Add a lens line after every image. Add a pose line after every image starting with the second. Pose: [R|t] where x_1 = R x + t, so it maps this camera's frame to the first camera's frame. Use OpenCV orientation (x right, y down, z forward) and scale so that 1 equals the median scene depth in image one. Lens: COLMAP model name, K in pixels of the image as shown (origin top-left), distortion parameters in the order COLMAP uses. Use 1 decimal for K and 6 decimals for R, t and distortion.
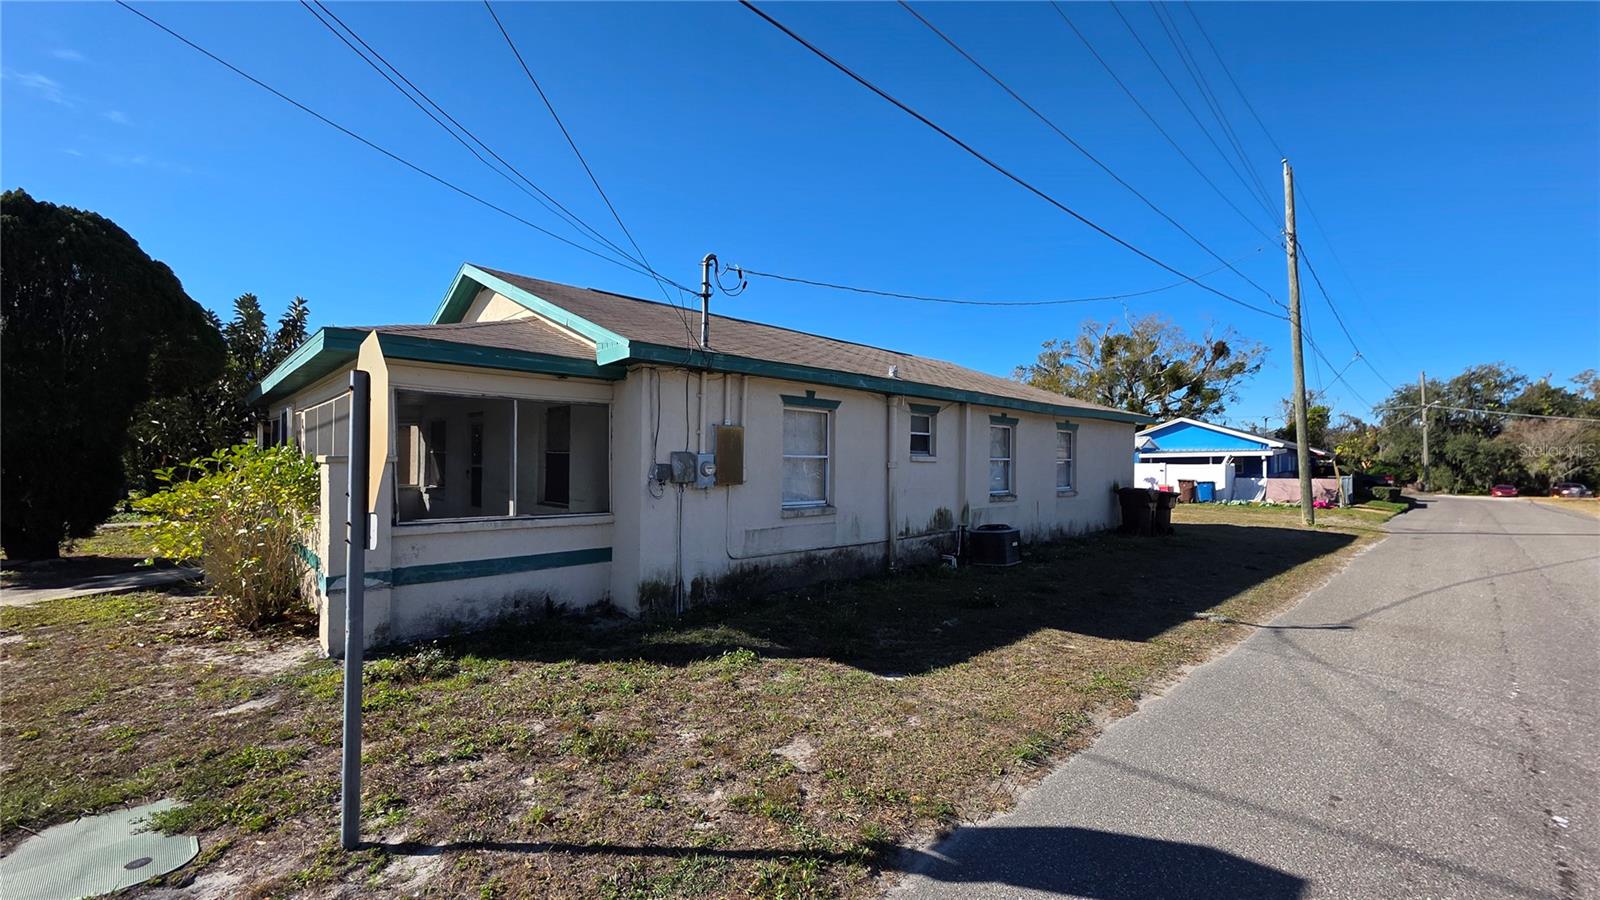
lens RADIAL K [[640.8, 0, 808.5], [0, 640.8, 447.3], [0, 0, 1]] dist [0.004220, -0.002395]
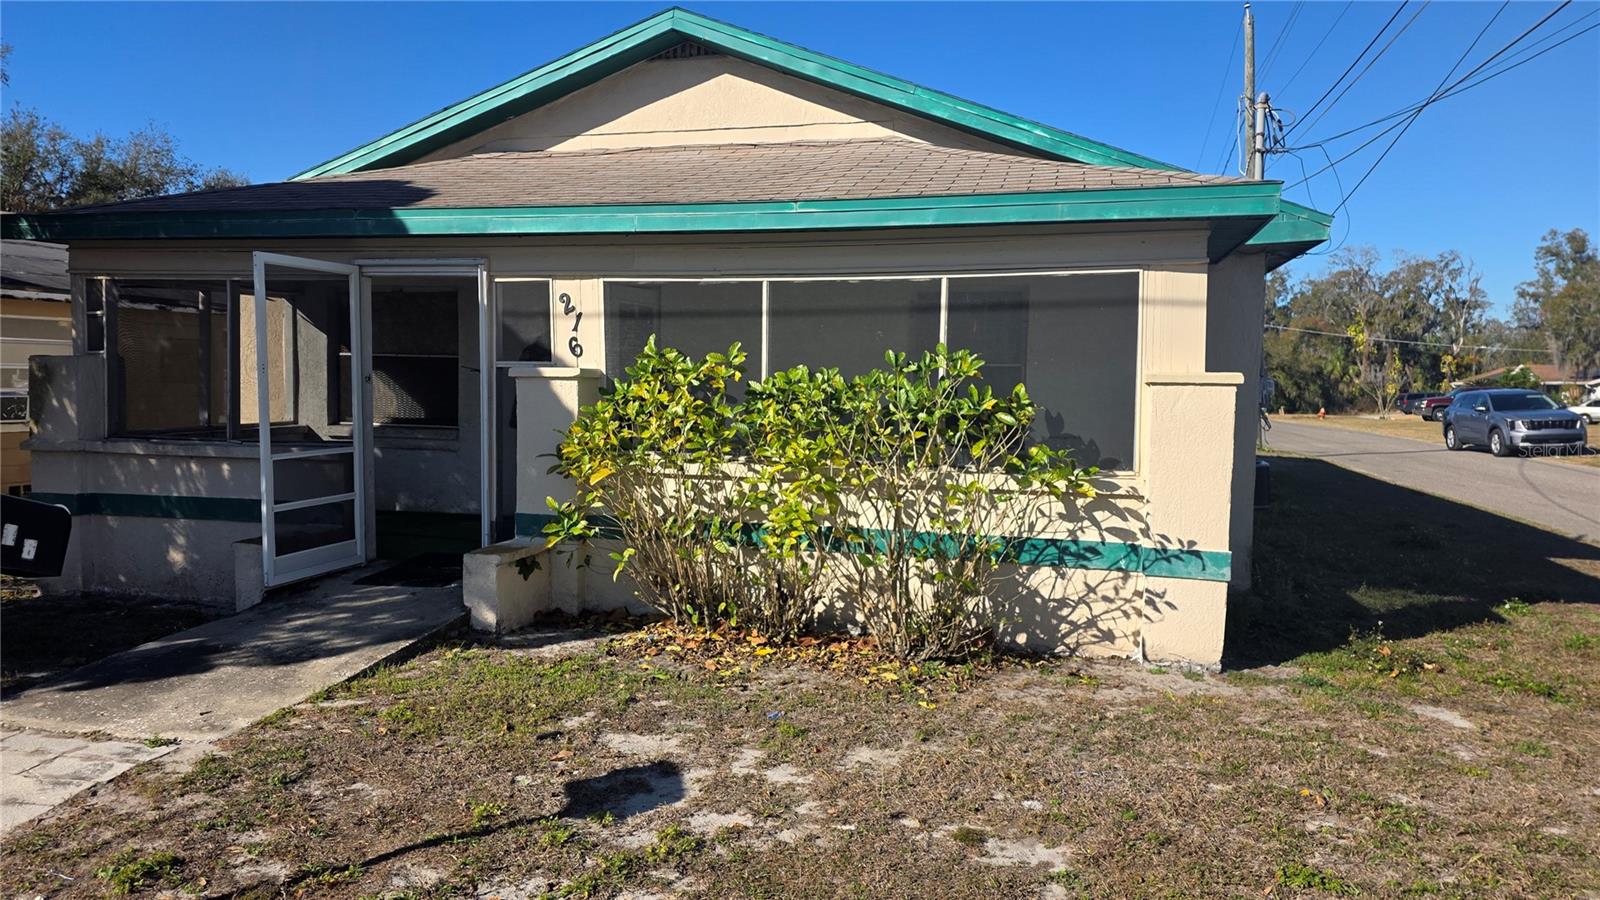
lens RADIAL K [[1048.7, 0, 803.6], [0, 1048.7, 446.5], [0, 0, 1]] dist [0.075722, -0.047282]
pose [[0.865879, -0.029099, 0.499407, -1.917146], [-0.016792, 0.996054, 0.087151, -0.000908], [-0.499972, -0.083848, 0.861973, 0.300106]]
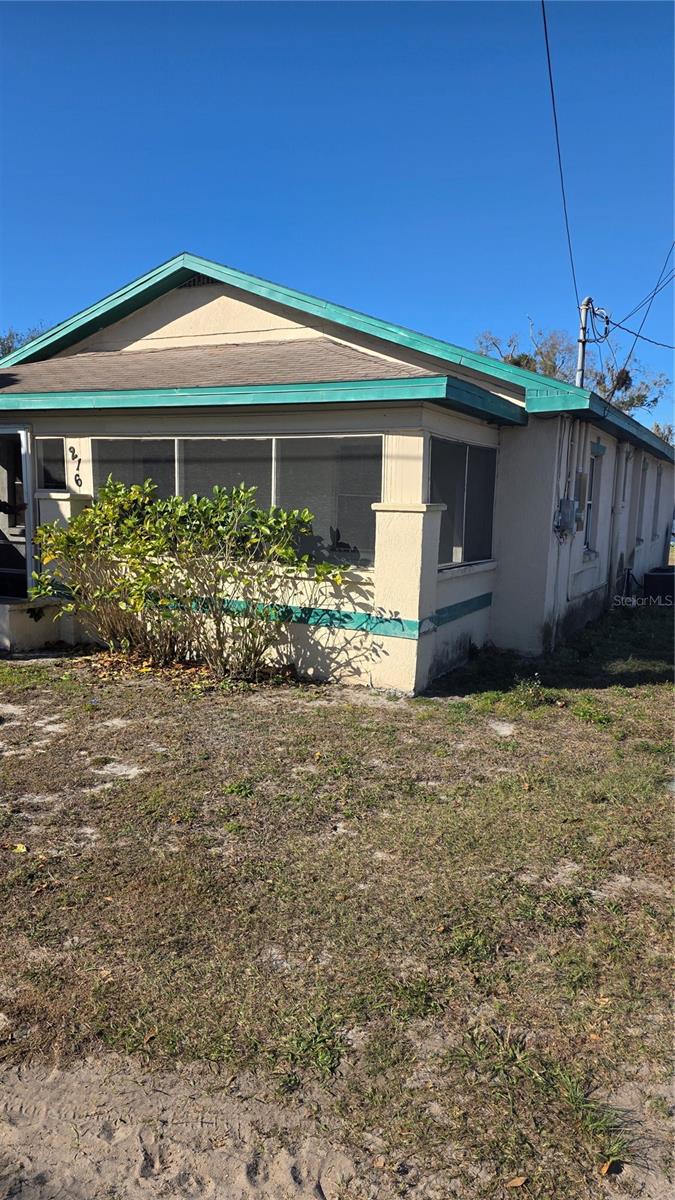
lens RADIAL K [[786.6, 0, 366.2], [0, 786.6, 613.8], [0, 0, 1]] dist [0.075722, -0.047282]
pose [[0.948667, -0.028527, 0.314988, -1.395031], [-0.026025, 0.985506, 0.167634, -0.027499], [-0.315204, -0.167227, 0.934174, -0.201433]]
